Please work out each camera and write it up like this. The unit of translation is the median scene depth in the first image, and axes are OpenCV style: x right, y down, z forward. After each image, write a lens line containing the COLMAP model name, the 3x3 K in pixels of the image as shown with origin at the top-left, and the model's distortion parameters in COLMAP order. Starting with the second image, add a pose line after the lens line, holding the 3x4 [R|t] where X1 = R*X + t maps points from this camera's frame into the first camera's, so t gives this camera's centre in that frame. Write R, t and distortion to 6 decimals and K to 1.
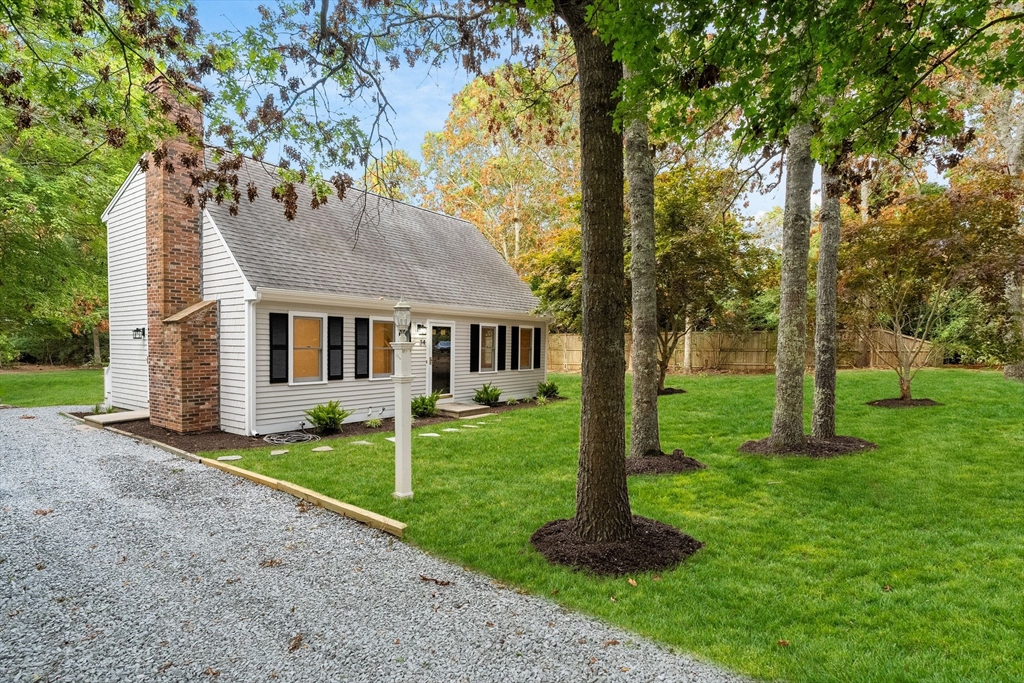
lens RADIAL K [[465.8, 0, 512.0], [0, 465.8, 341.5], [0, 0, 1]] dist [-0.000826, 0.000319]
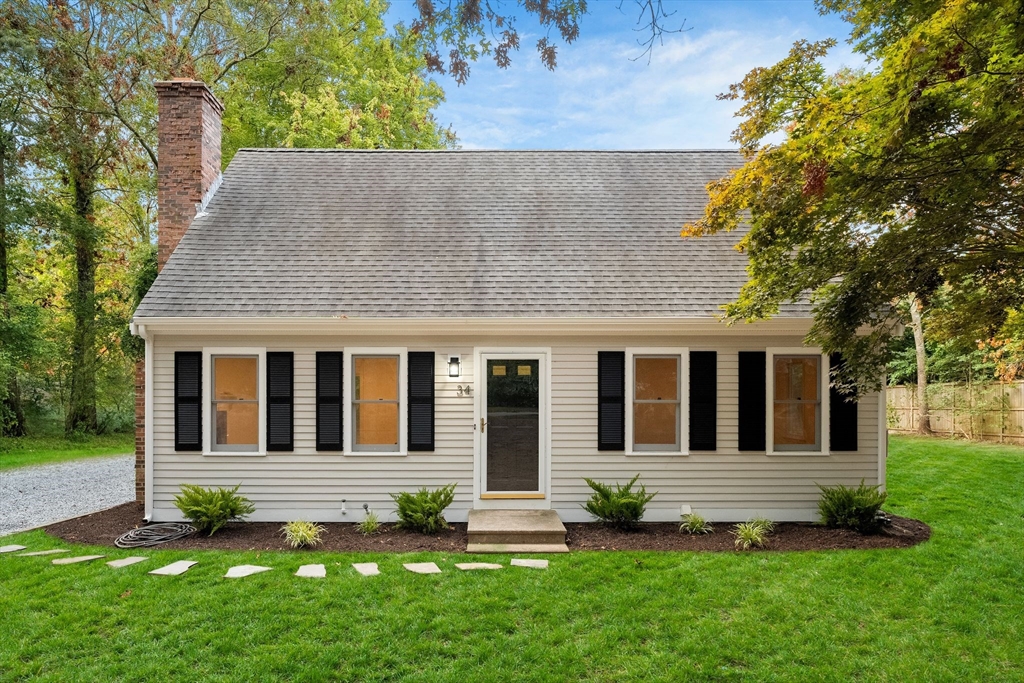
lens RADIAL K [[673.3, 0, 512.0], [0, 673.3, 341.5], [0, 0, 1]] dist [-0.001720, 0.000138]
pose [[0.639082, -0.068071, -0.766120, 0.447554], [0.011165, 0.996792, -0.079253, 0.007912], [0.769057, 0.042096, 0.637792, 0.536488]]
